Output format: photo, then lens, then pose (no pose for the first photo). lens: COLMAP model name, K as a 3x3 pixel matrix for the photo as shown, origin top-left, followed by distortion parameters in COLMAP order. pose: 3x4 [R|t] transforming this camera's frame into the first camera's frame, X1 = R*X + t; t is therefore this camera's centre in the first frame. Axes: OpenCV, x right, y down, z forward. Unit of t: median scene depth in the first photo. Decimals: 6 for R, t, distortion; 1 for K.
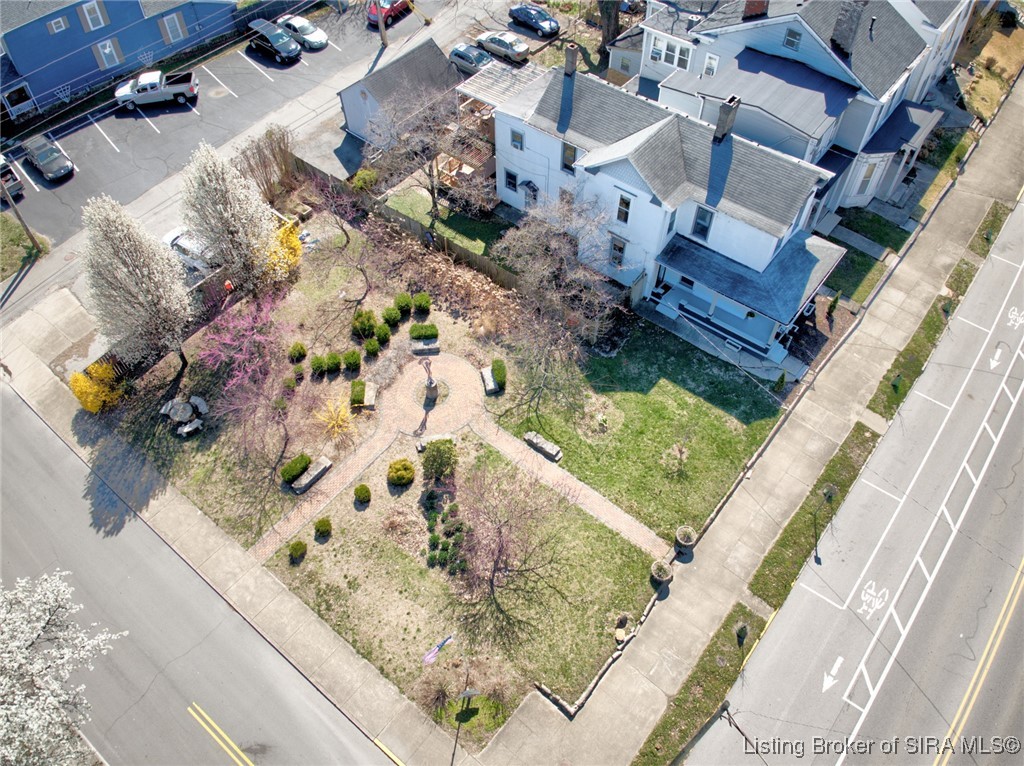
lens RADIAL K [[730.3, 0, 511.6], [0, 730.3, 385.6], [0, 0, 1]] dist [-0.010593, -0.054974]
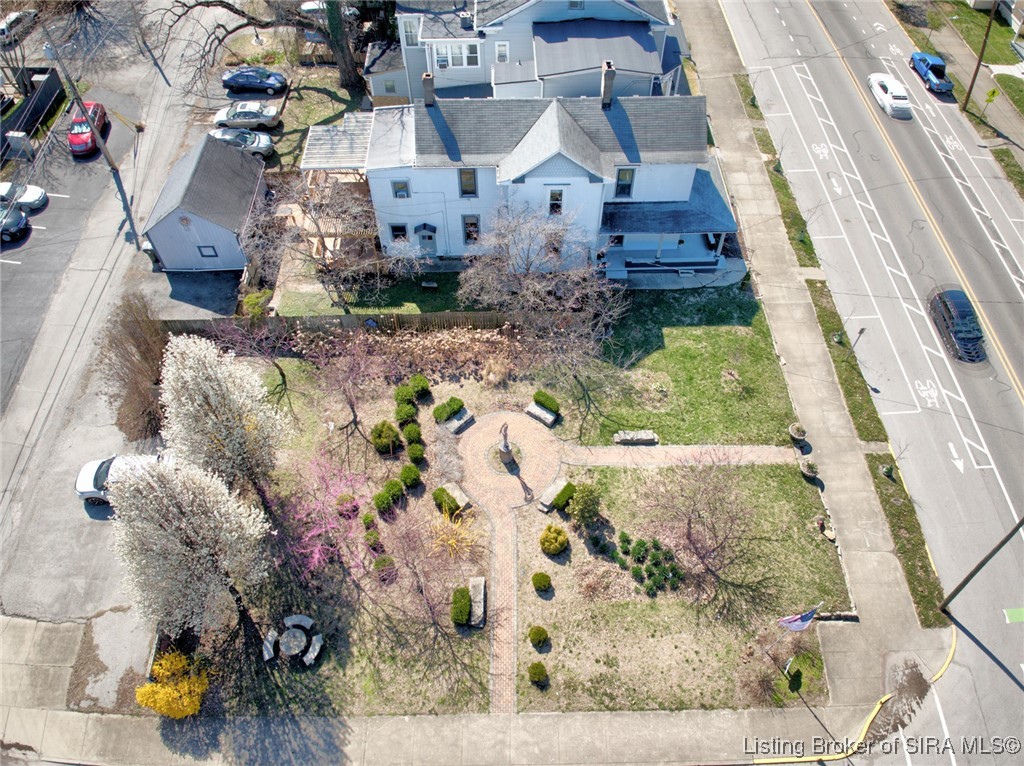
lens RADIAL K [[730.3, 0, 510.3], [0, 730.3, 385.6], [0, 0, 1]] dist [-0.010593, -0.054974]
pose [[0.771918, -0.504079, 0.387360, -0.434325], [0.507819, 0.855488, 0.101298, -0.165899], [-0.382444, 0.118515, 0.916346, 0.130395]]
